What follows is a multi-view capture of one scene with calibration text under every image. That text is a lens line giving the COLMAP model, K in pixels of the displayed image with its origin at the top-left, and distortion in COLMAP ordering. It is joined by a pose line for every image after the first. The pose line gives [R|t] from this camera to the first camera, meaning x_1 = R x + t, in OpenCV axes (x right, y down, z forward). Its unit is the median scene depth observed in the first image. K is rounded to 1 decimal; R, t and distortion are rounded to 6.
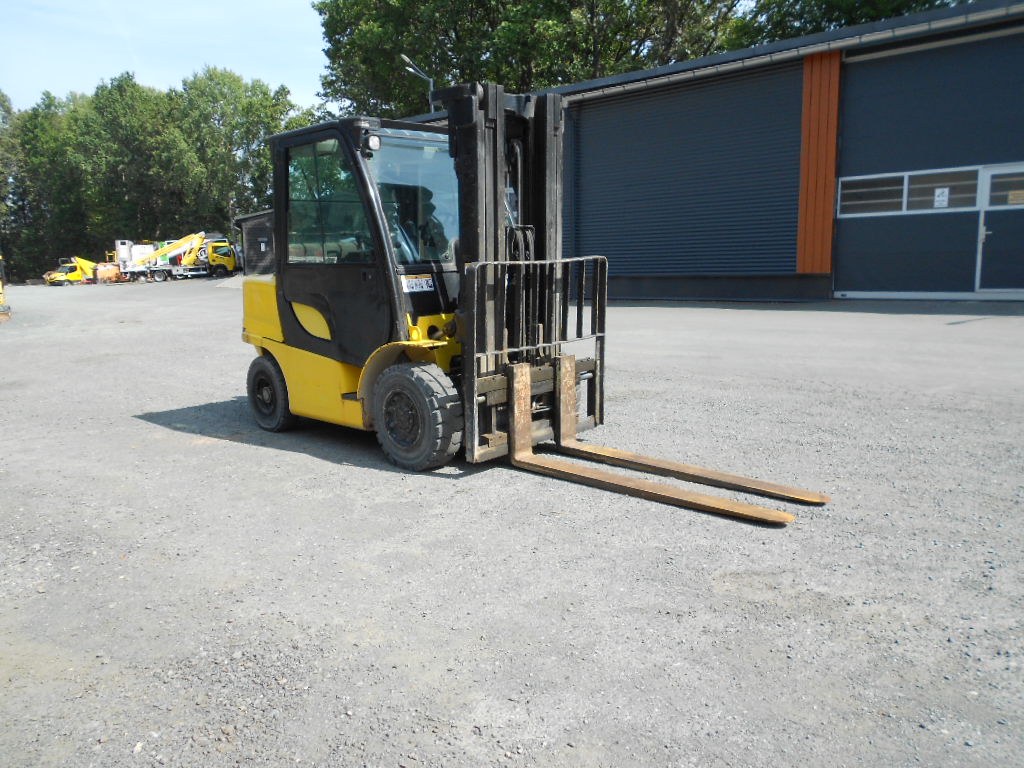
lens RADIAL K [[792.8, 0, 510.8], [0, 792.8, 376.4], [0, 0, 1]] dist [0.015086, -0.039136]
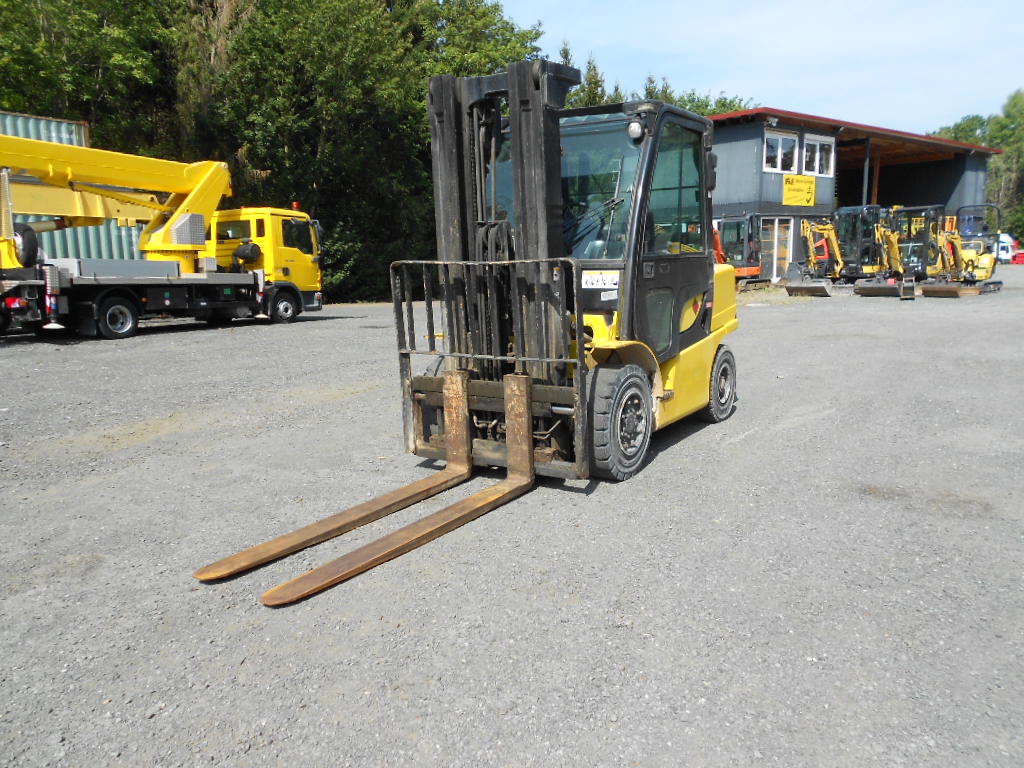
lens RADIAL K [[792.8, 0, 516.6], [0, 792.8, 385.9], [0, 0, 1]] dist [0.015086, -0.039136]
pose [[0.173980, 0.183955, -0.967415, 0.122456], [-0.135336, 0.977542, 0.161542, -0.020971], [0.975405, 0.102821, 0.194969, 0.117153]]
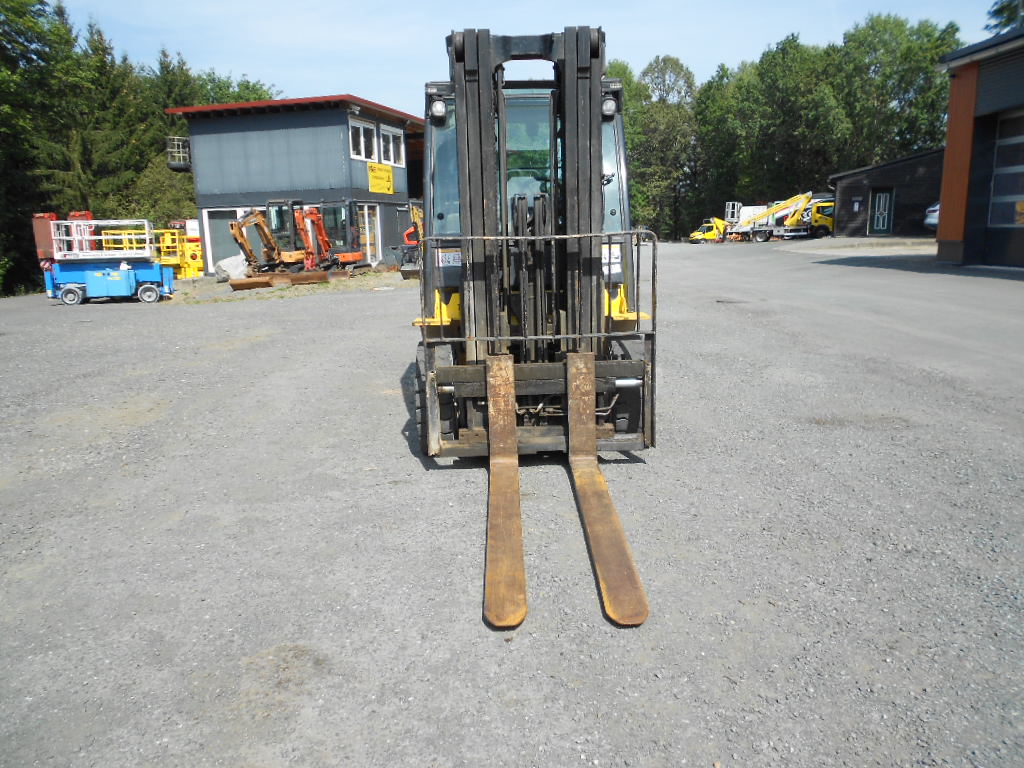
lens RADIAL K [[792.8, 0, 516.5], [0, 792.8, 379.2], [0, 0, 1]] dist [0.015086, -0.039136]
pose [[0.698395, 0.139871, -0.701912, 0.082701], [-0.102056, 0.990158, 0.095766, -0.009806], [0.708399, 0.004752, 0.705797, 0.052912]]
